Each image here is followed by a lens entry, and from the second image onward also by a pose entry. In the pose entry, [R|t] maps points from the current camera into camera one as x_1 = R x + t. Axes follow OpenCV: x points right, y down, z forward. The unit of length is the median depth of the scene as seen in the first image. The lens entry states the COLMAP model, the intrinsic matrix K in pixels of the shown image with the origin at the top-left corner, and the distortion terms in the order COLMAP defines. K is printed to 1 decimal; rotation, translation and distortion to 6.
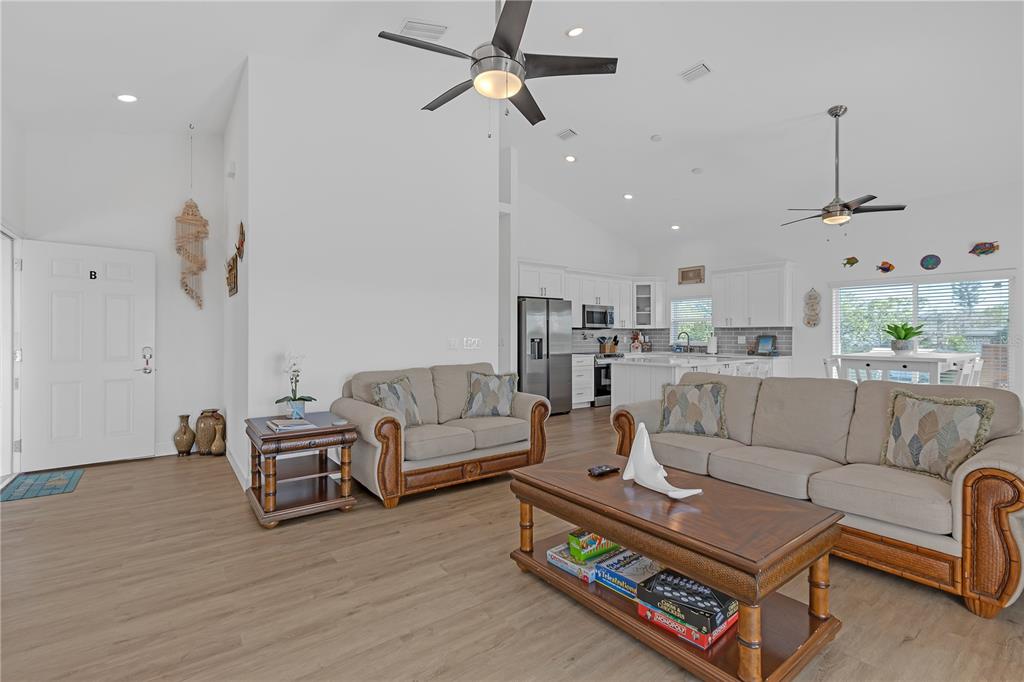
lens RADIAL K [[465.1, 0, 517.7], [0, 465.1, 340.9], [0, 0, 1]] dist [0.004085, -0.000761]
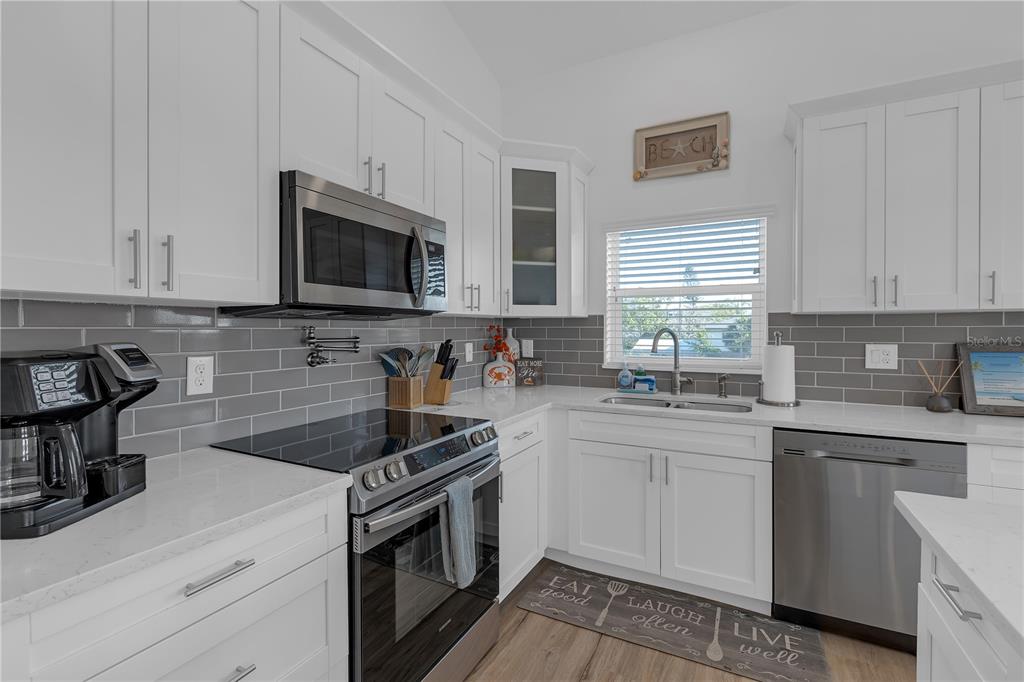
lens RADIAL K [[465.1, 0, 515.1], [0, 465.1, 341.6], [0, 0, 1]] dist [0.004085, -0.000761]
pose [[0.904197, -0.012556, 0.426931, 0.131918], [0.006437, 0.999855, 0.015773, -0.015369], [-0.427067, -0.011514, 0.904147, 0.740137]]
